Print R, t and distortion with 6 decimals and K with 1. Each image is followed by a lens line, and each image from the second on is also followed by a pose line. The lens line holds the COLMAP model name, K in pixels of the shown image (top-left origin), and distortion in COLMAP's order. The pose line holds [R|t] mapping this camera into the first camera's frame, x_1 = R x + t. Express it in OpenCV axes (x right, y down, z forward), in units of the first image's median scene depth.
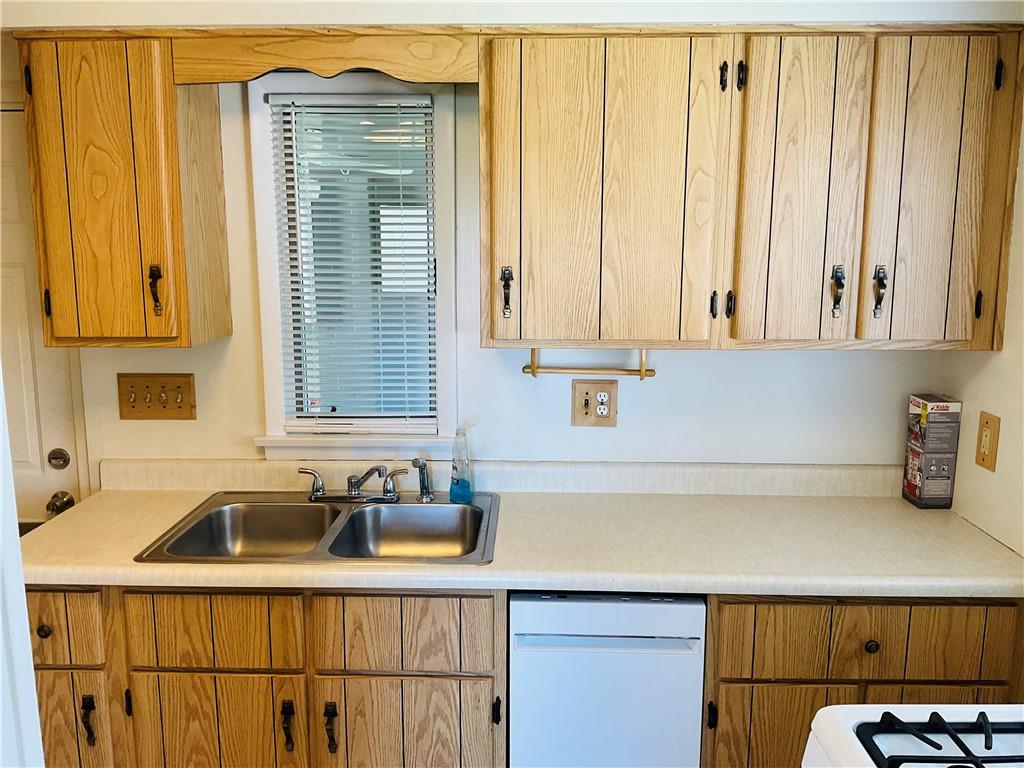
lens RADIAL K [[845.5, 0, 510.3], [0, 845.5, 377.9], [0, 0, 1]] dist [0.108040, -0.221475]
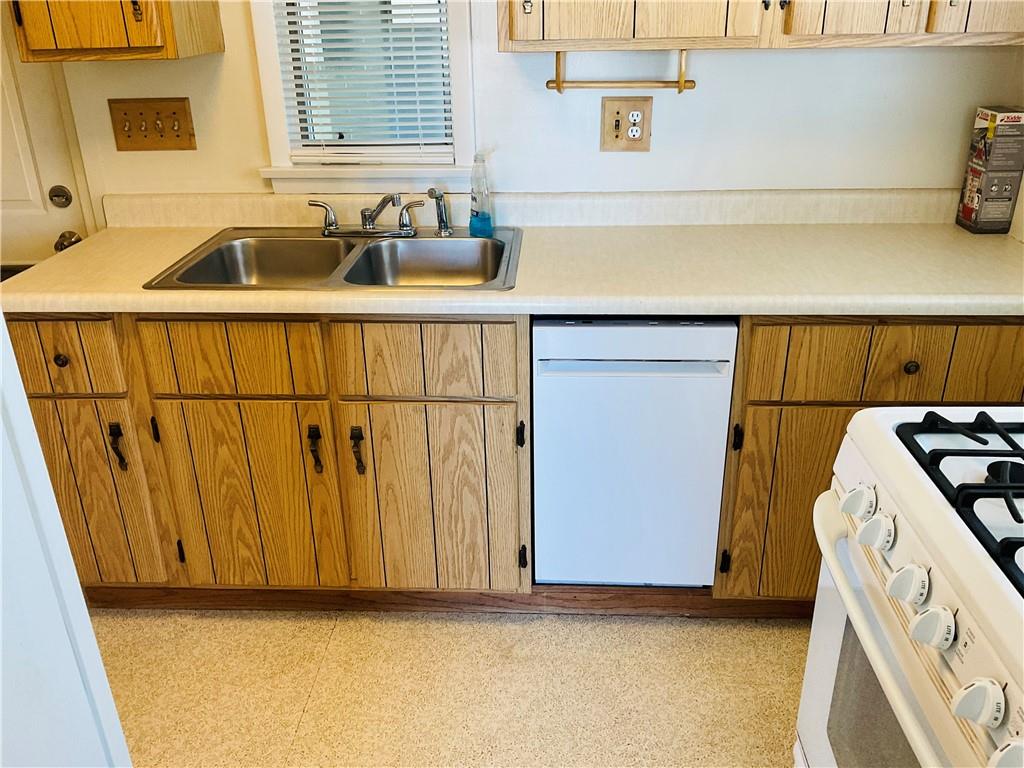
lens RADIAL K [[845.5, 0, 510.3], [0, 845.5, 377.9], [0, 0, 1]] dist [0.108040, -0.221475]
pose [[0.999411, -0.006847, -0.033619, 0.005623], [0.015162, 0.967150, 0.253755, 0.072523], [0.030777, -0.254115, 0.966684, 0.054815]]
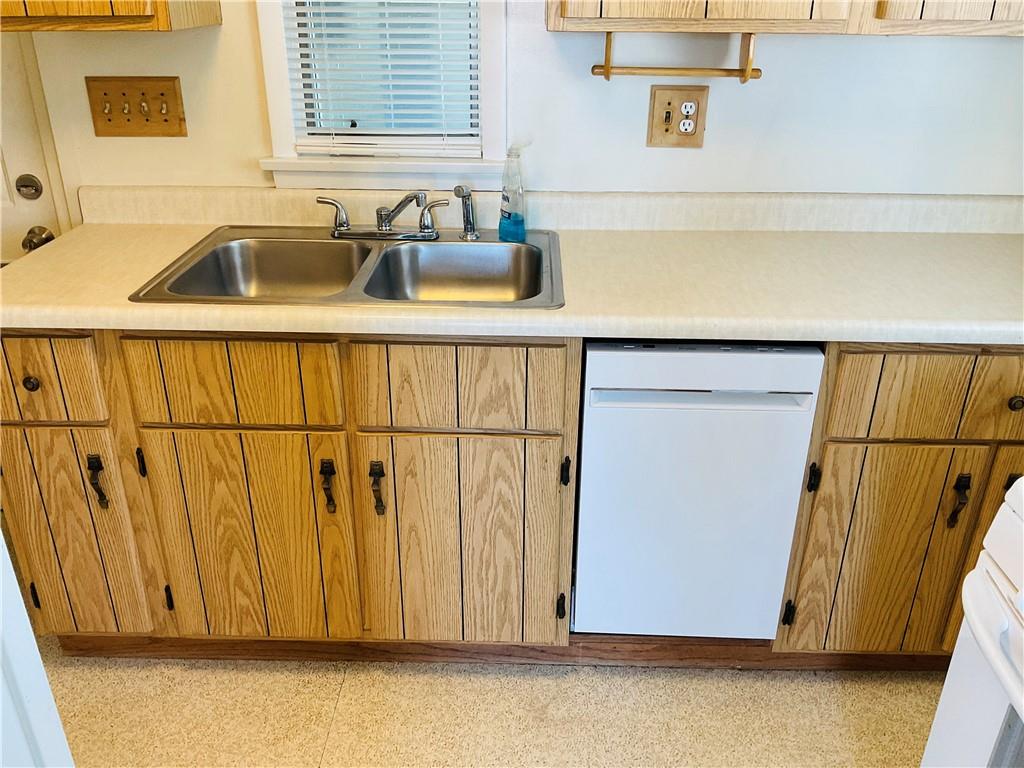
lens RADIAL K [[845.5, 0, 510.3], [0, 845.5, 377.9], [0, 0, 1]] dist [0.108040, -0.221475]
pose [[0.999995, 0.002991, 0.000380, -0.073375], [-0.002983, 0.963191, 0.268802, 0.063040], [0.000438, -0.268802, 0.963195, 0.188002]]
